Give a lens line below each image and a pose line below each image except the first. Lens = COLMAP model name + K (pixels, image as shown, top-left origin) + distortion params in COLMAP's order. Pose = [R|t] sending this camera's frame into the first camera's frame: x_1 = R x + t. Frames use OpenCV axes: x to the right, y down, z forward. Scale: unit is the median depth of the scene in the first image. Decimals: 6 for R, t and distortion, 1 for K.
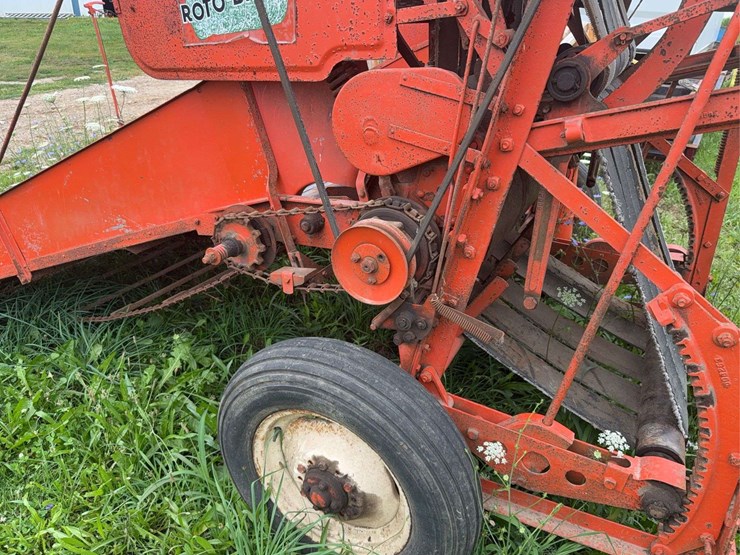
lens RADIAL K [[526.1, 0, 371.4], [0, 526.1, 280.1], [0, 0, 1]] dist [0.103857, -0.152261]
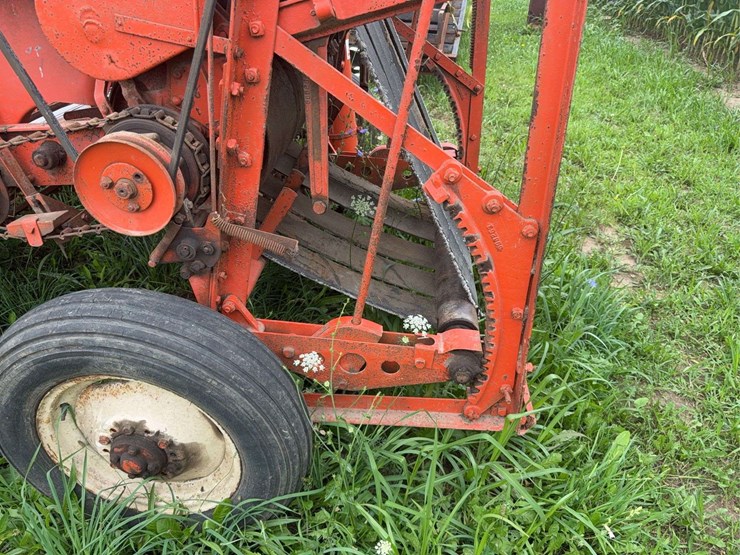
lens RADIAL K [[524.7, 0, 370.0], [0, 524.7, 277.5], [0, 0, 1]] dist [0.095404, -0.159090]
pose [[0.926366, -0.201340, 0.318289, 0.052885], [0.166384, 0.976950, 0.133736, 0.054624], [-0.337879, -0.070930, 0.938513, 0.061092]]
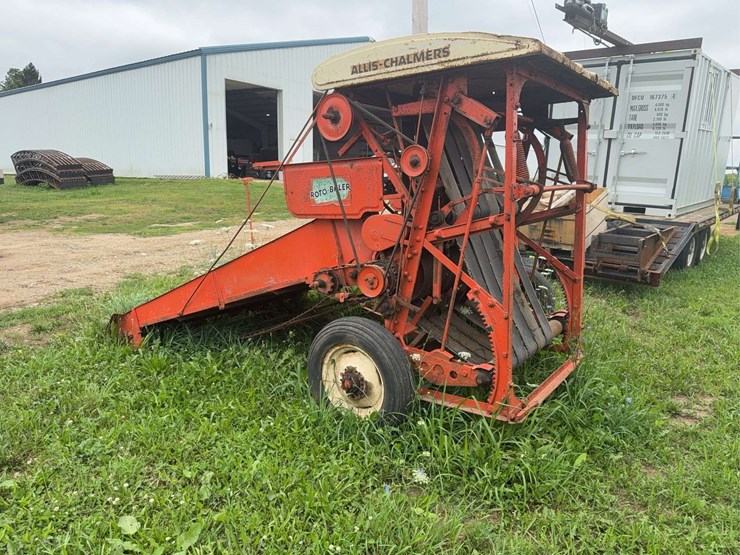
lens RADIAL K [[549.4, 0, 376.4], [0, 549.4, 279.2], [0, 0, 1]] dist [0.157491, -0.187582]
pose [[0.989820, 0.023028, -0.140452, 0.380594], [-0.059673, 0.963046, -0.262642, 0.632611], [0.129214, 0.268350, 0.954616, -1.527275]]
